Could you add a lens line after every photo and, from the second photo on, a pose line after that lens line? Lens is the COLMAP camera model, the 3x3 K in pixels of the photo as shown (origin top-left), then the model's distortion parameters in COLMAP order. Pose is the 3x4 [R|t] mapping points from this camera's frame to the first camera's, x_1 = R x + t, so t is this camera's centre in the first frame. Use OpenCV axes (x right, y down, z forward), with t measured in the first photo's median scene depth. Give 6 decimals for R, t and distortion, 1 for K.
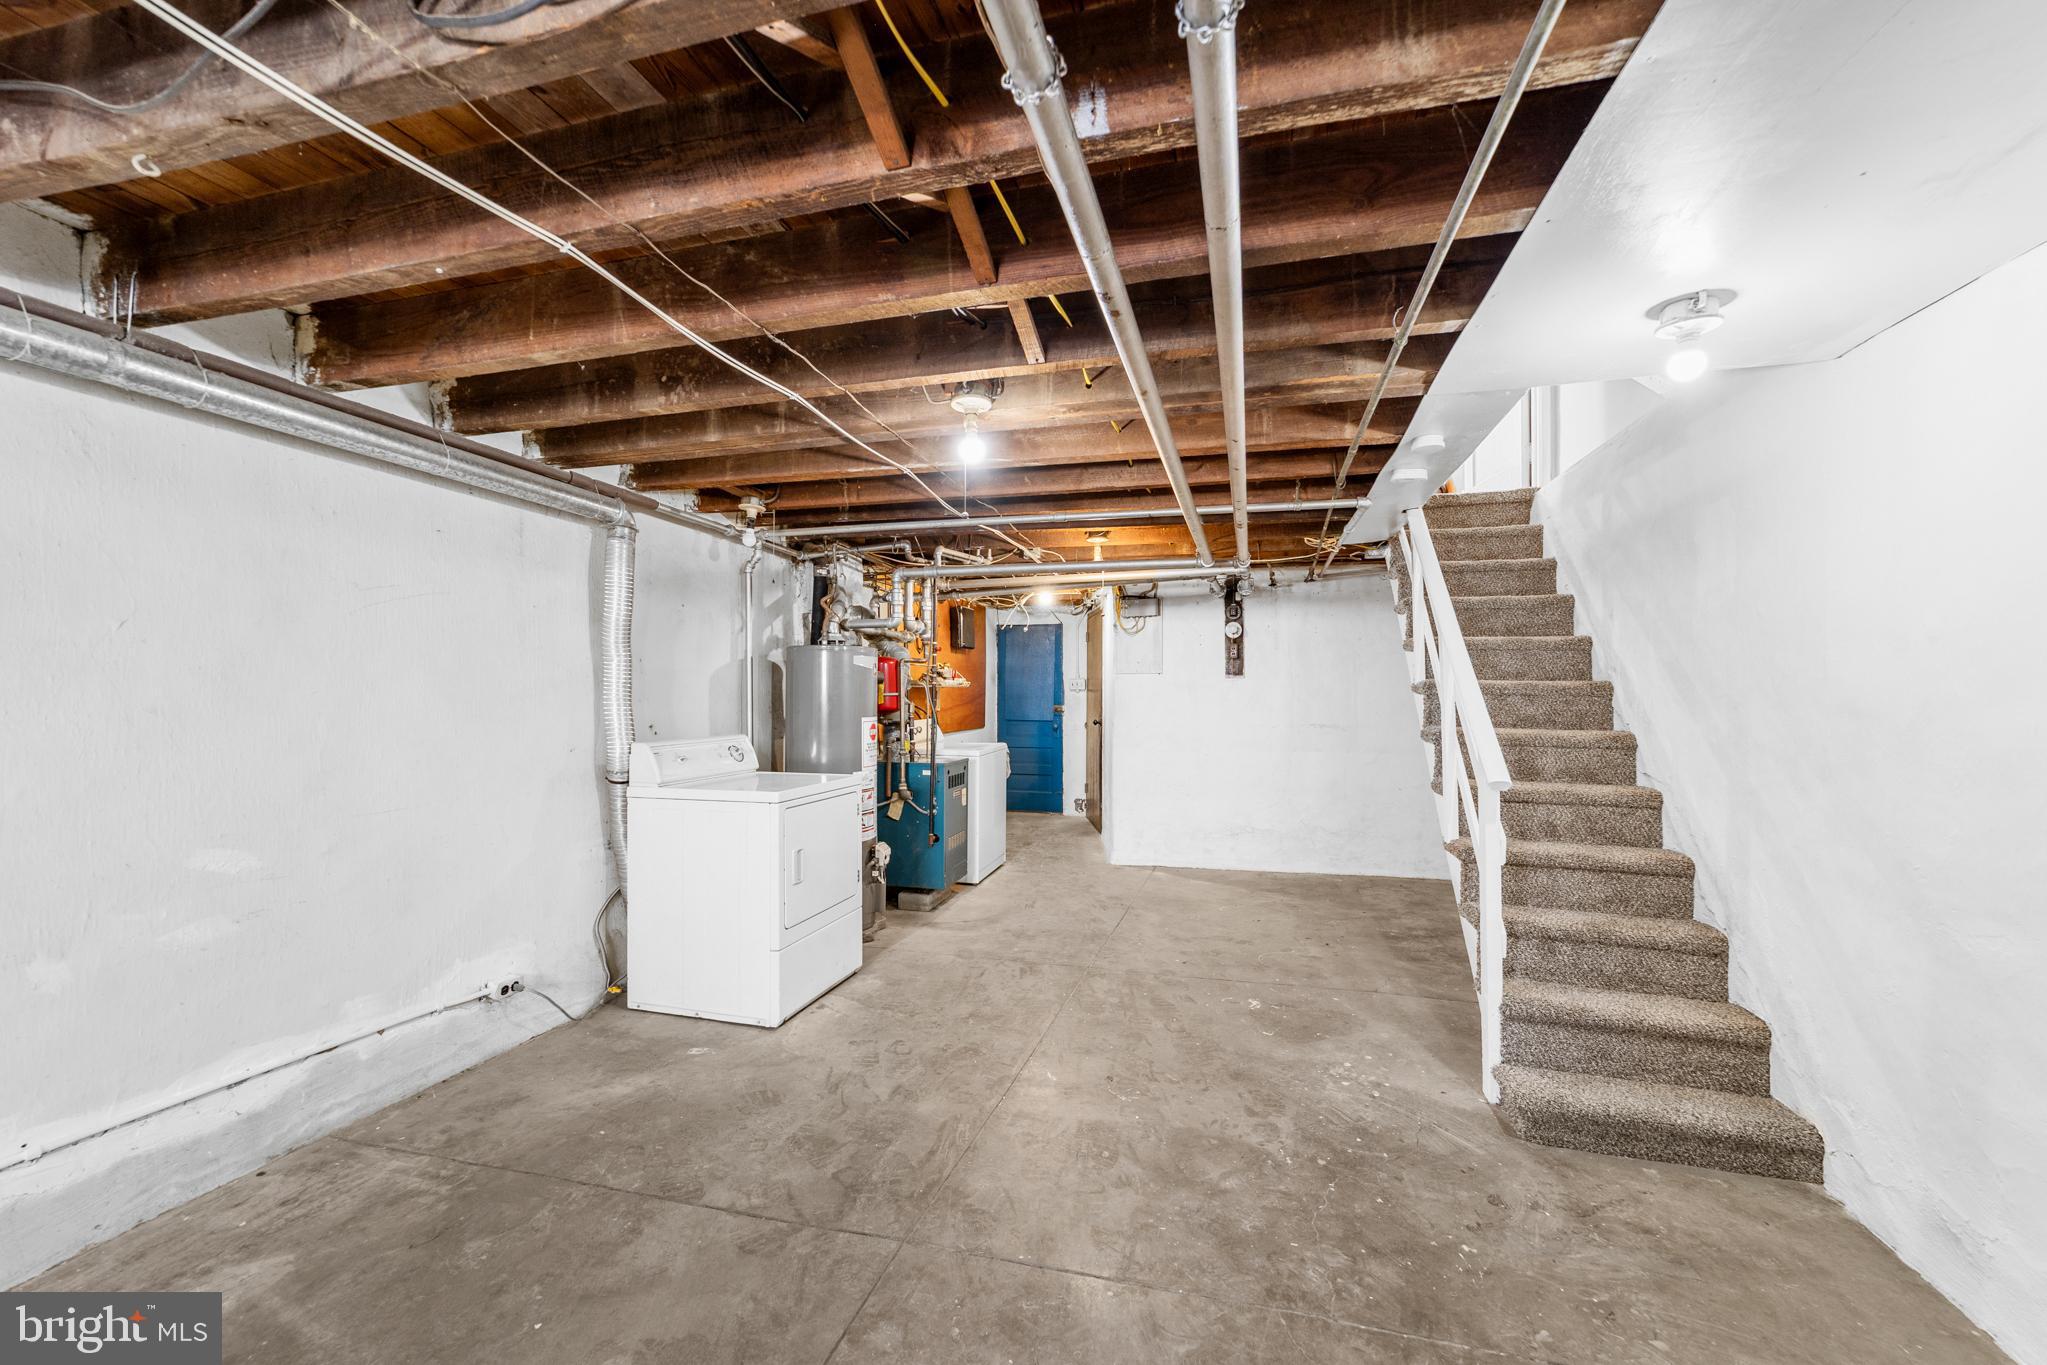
lens RADIAL K [[796.9, 0, 1028.7], [0, 796.9, 689.4], [0, 0, 1]] dist [-0.006567, 0.005054]
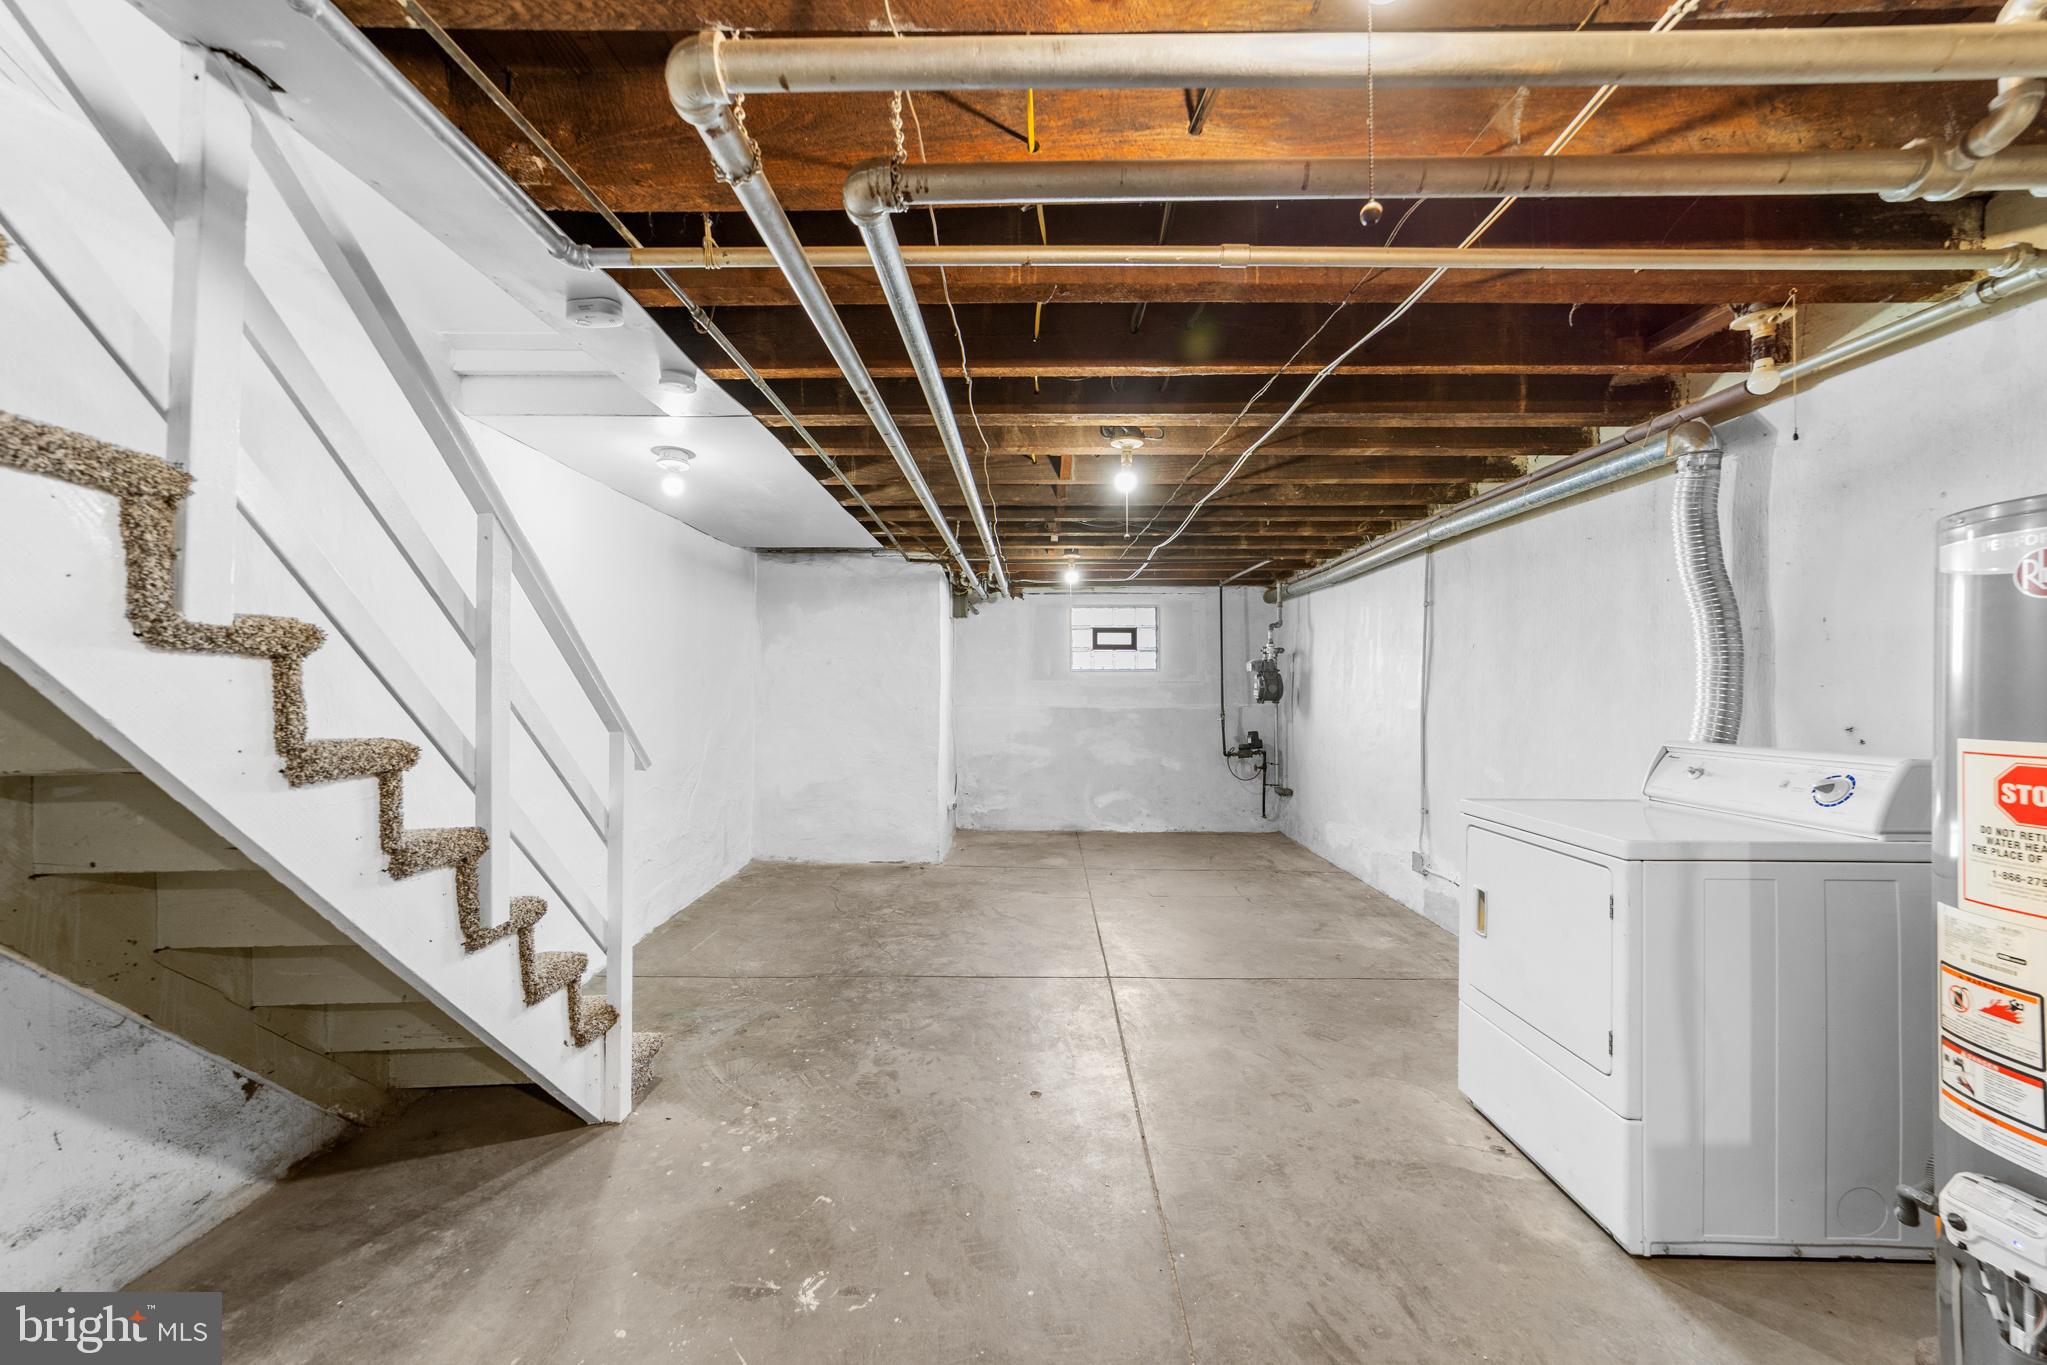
lens RADIAL K [[796.9, 0, 1021.2], [0, 796.9, 685.2], [0, 0, 1]] dist [-0.006567, 0.005054]
pose [[-0.965932, -0.004264, -0.258760, 0.405220], [-0.001565, 0.999942, -0.010637, 0.033294], [0.258790, -0.009869, -0.965883, 2.141472]]
